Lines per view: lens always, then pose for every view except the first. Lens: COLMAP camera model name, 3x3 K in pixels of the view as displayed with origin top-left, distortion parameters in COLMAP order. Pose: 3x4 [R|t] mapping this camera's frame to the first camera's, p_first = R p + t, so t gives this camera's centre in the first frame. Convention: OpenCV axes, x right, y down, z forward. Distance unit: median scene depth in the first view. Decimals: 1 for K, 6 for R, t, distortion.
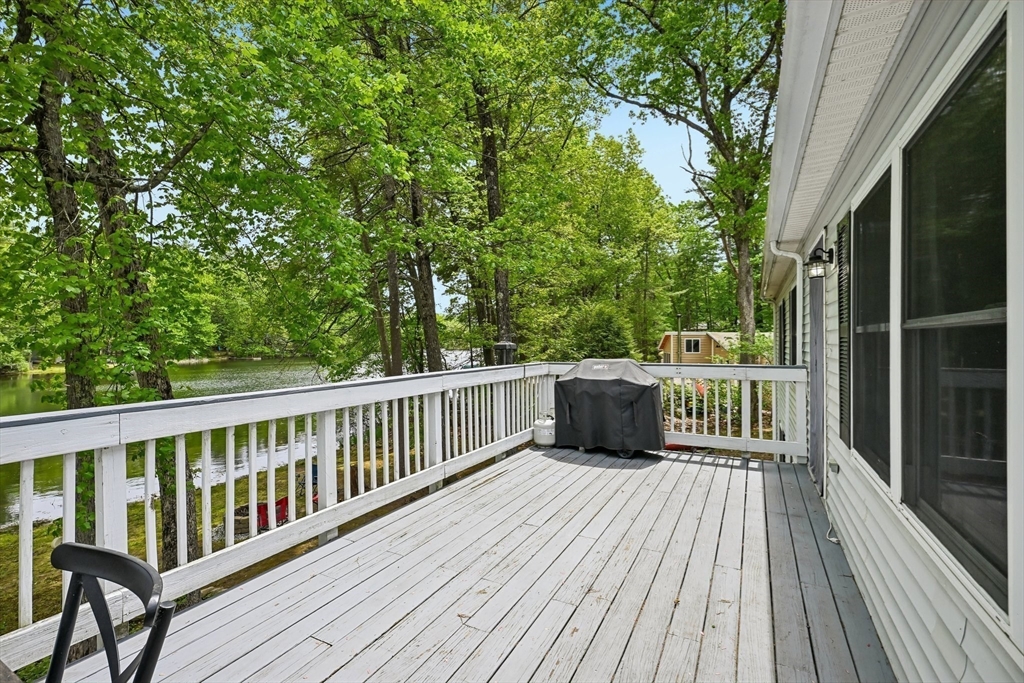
lens RADIAL K [[454.8, 0, 510.1], [0, 454.8, 346.0], [0, 0, 1]] dist [-0.003400, 0.000049]
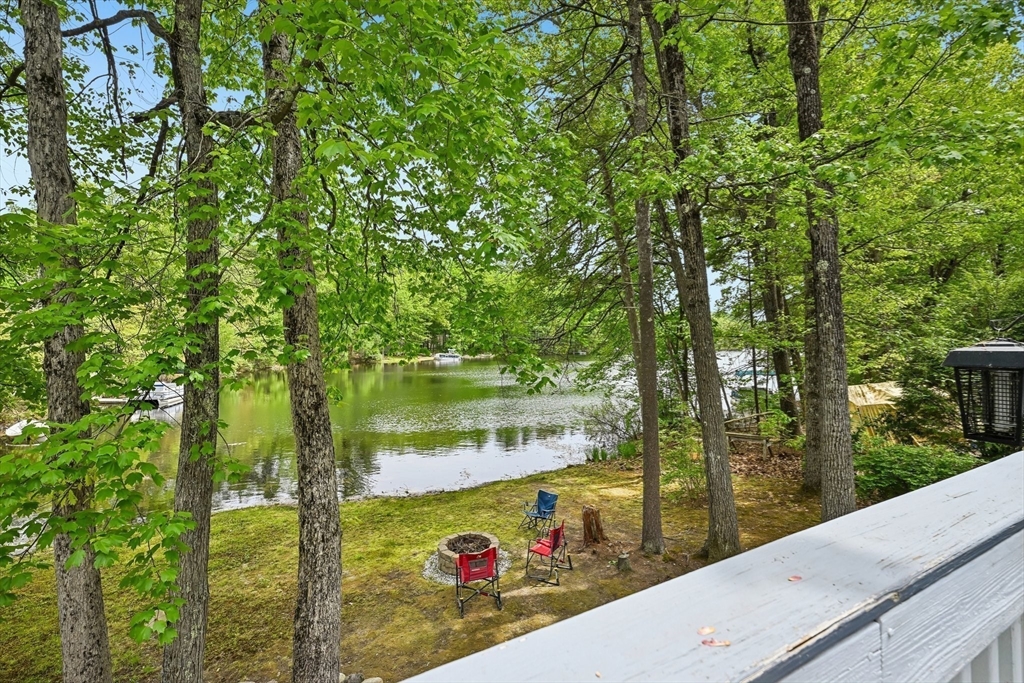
lens RADIAL K [[454.8, 0, 508.3], [0, 454.8, 341.9], [0, 0, 1]] dist [-0.003400, 0.000049]
pose [[0.845780, 0.007052, -0.533486, -0.183136], [-0.010663, 0.999936, -0.003686, -0.007460], [0.533426, 0.008806, 0.845801, 0.914244]]
